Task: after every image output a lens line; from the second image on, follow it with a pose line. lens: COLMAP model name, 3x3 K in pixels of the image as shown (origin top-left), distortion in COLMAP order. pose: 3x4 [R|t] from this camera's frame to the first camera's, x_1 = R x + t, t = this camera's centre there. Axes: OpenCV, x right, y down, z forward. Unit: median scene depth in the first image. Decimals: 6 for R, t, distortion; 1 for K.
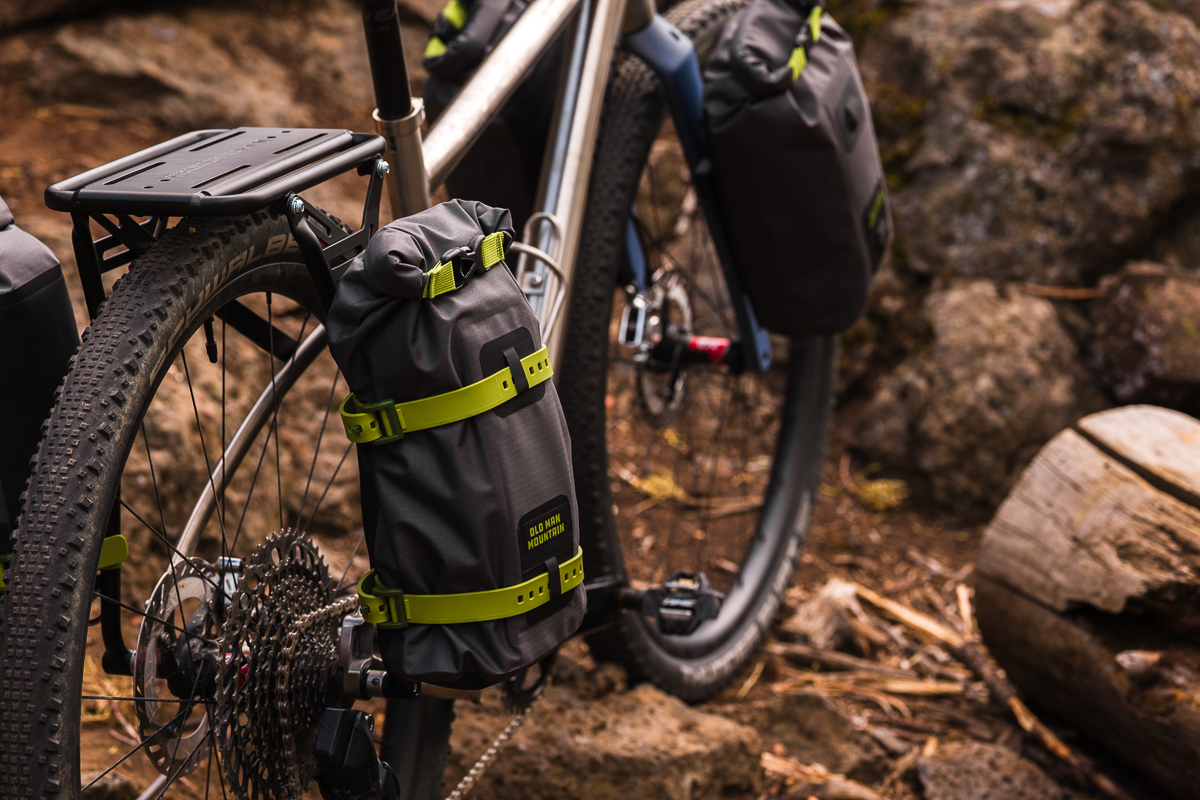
lens RADIAL K [[3389.6, 0, 600.0], [0, 3389.6, 400.0], [0, 0, 1]] dist [-0.034485, -0.750756]
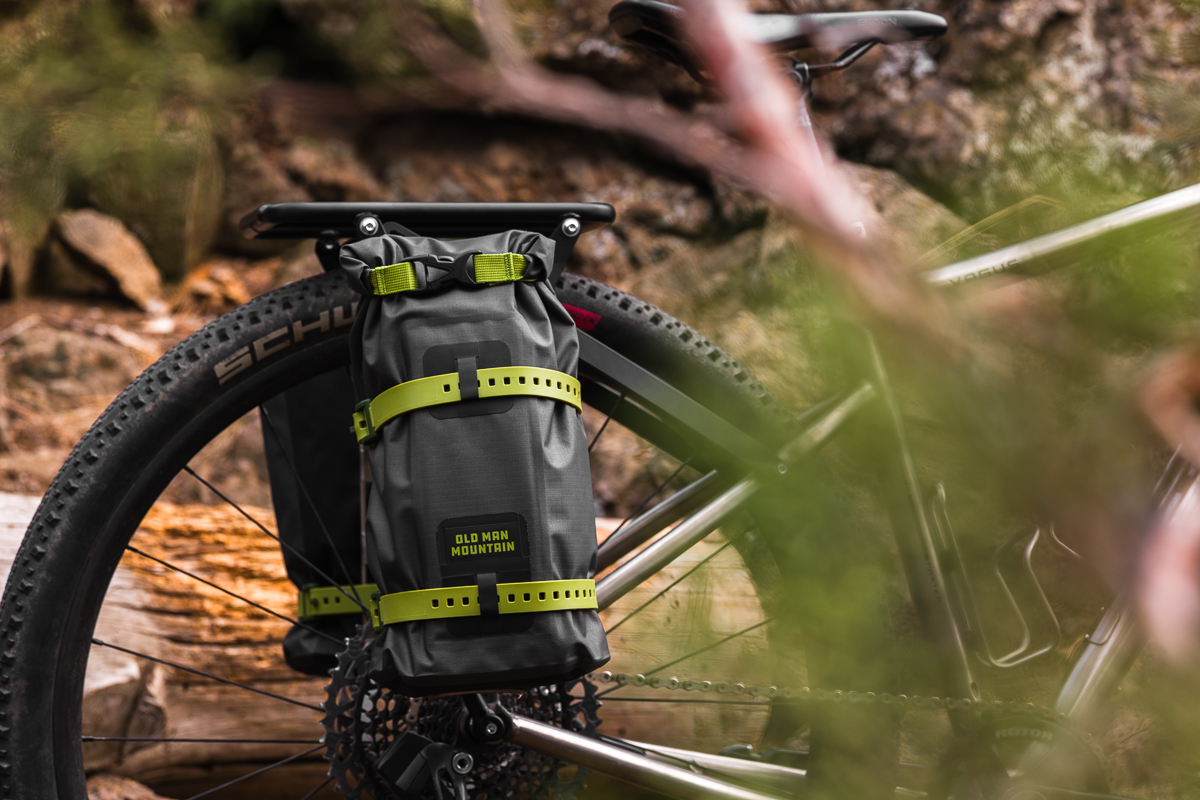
lens RADIAL K [[3389.6, 0, 600.0], [0, 3389.6, 400.0], [0, 0, 1]] dist [-0.034485, -0.750756]
pose [[0.582711, -0.005777, -0.812659, 0.810999], [-0.193610, 0.970196, -0.145724, 0.135919], [0.789280, 0.242254, 0.564225, 0.458401]]
